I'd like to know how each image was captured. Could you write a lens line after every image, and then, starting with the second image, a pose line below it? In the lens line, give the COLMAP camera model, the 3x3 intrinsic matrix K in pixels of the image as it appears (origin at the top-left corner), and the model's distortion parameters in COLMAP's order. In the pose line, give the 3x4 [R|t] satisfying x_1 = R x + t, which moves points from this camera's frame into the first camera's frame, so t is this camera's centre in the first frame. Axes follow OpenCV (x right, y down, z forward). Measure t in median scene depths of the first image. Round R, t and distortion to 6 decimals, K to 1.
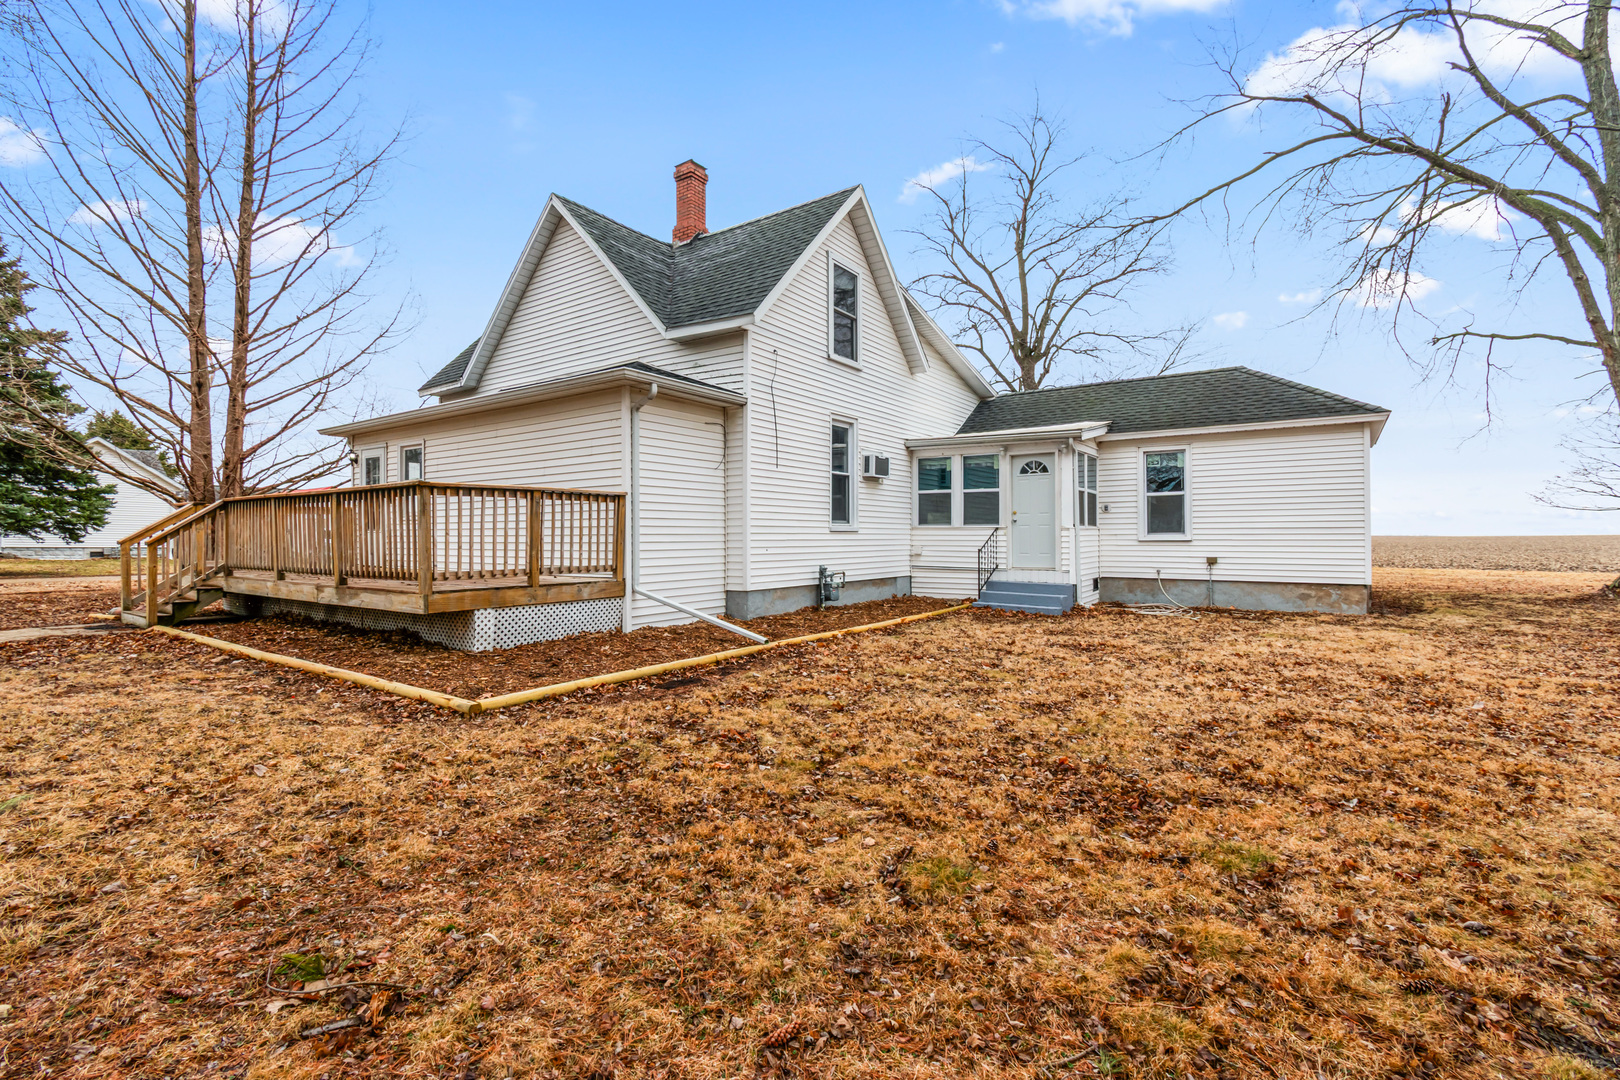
lens RADIAL K [[734.5, 0, 796.3], [0, 734.5, 541.6], [0, 0, 1]] dist [0.004896, -0.001424]
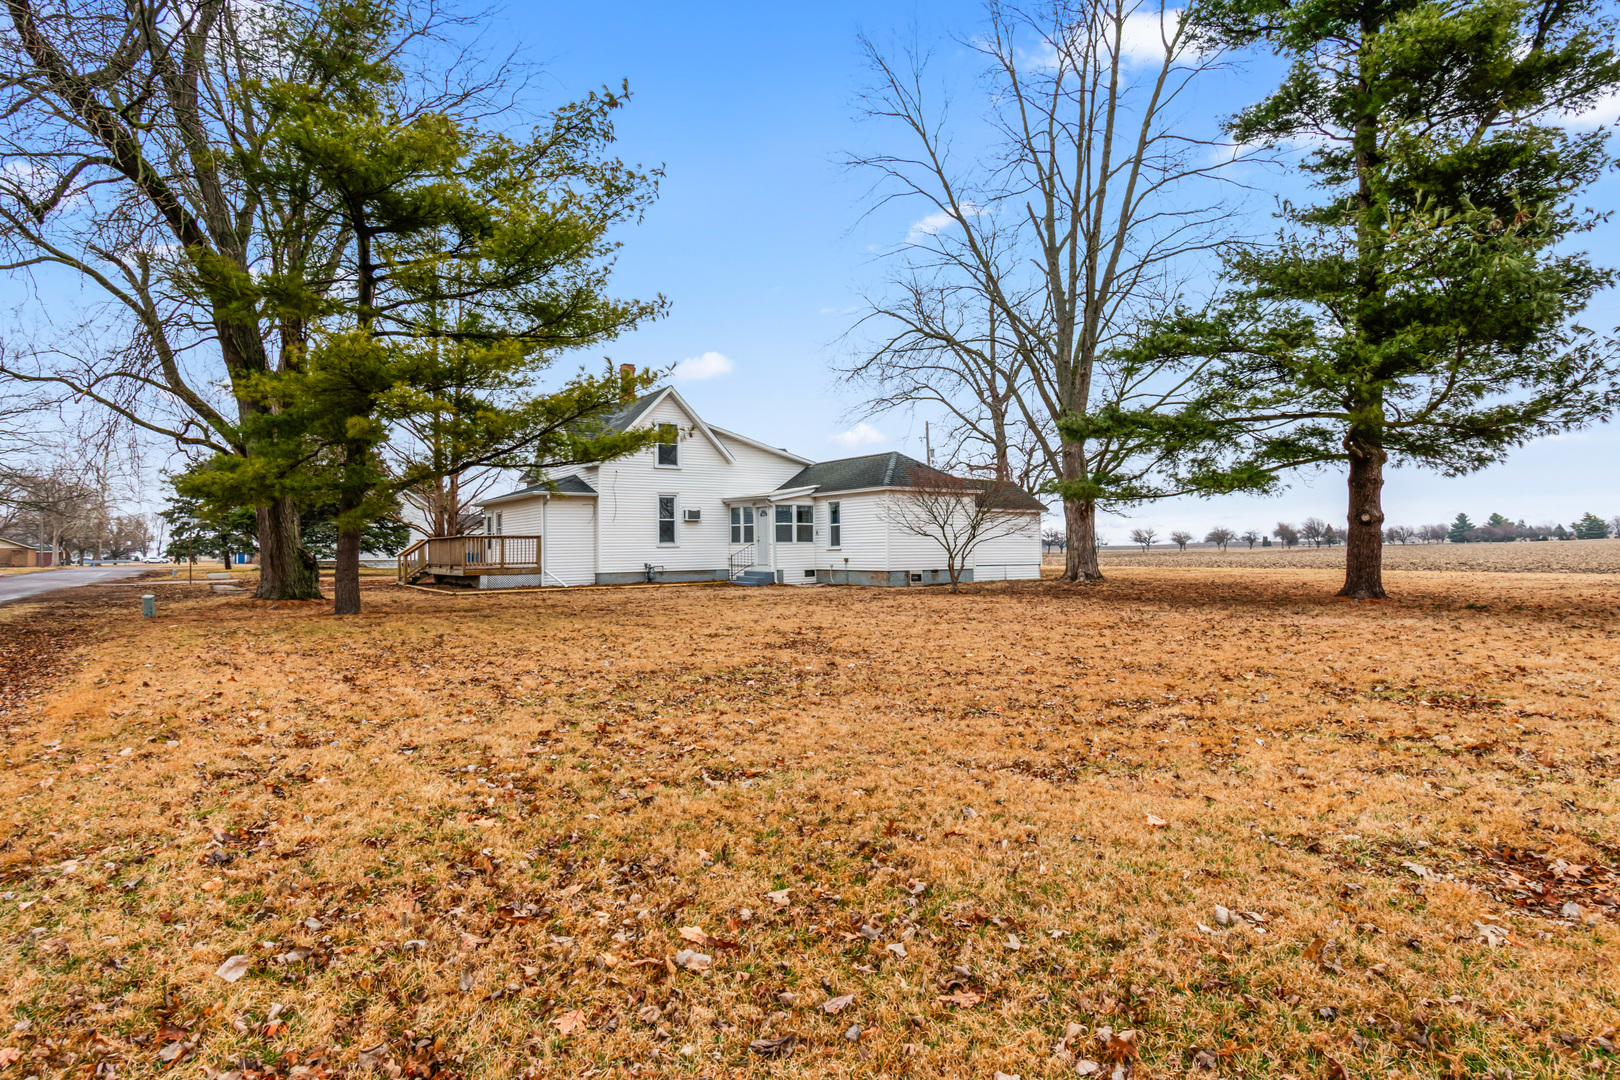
lens RADIAL K [[876.5, 0, 818.8], [0, 876.5, 541.1], [0, 0, 1]] dist [0.002460, -0.005390]
pose [[0.944335, -0.015356, -0.328627, 1.239472], [0.011398, 0.999837, -0.013966, 0.008464], [0.328788, 0.009443, 0.944357, -1.183983]]
